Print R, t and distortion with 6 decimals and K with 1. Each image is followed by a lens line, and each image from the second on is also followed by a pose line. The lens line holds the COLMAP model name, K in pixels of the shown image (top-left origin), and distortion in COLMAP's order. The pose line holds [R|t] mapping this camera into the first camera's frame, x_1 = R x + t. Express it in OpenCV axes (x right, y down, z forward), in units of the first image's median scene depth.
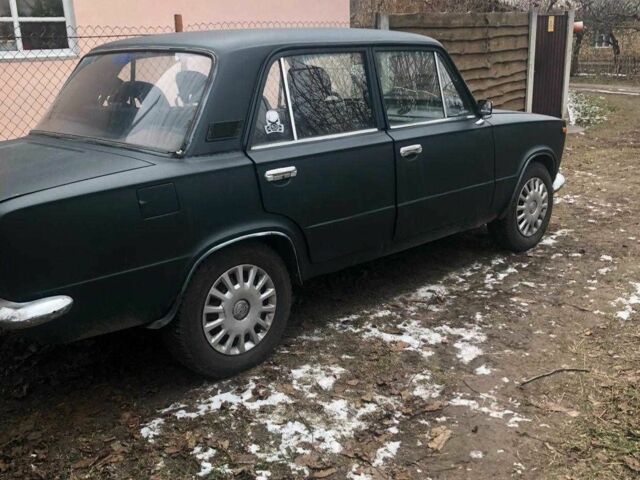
lens RADIAL K [[708.3, 0, 320.0], [0, 708.3, 240.0], [0, 0, 1]] dist [0.116889, -0.291215]
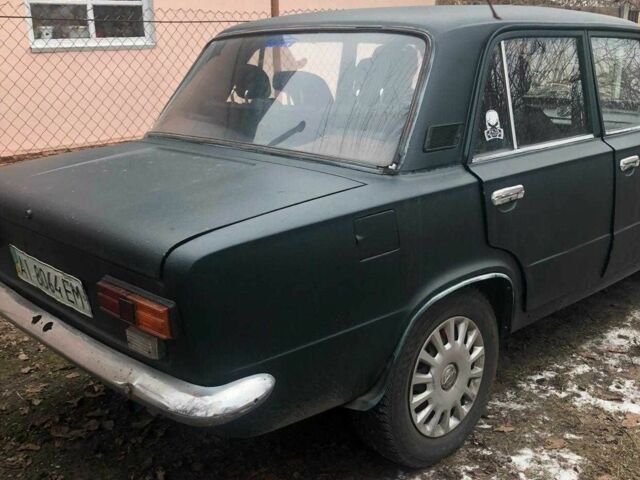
lens RADIAL K [[730.8, 0, 320.0], [0, 730.8, 240.0], [0, 0, 1]] dist [0.007662, -0.020654]
pose [[0.999785, 0.014288, -0.015060, -0.231781], [-0.014336, 0.999893, -0.003052, -0.040030], [0.015014, 0.003267, 0.999882, 0.225473]]
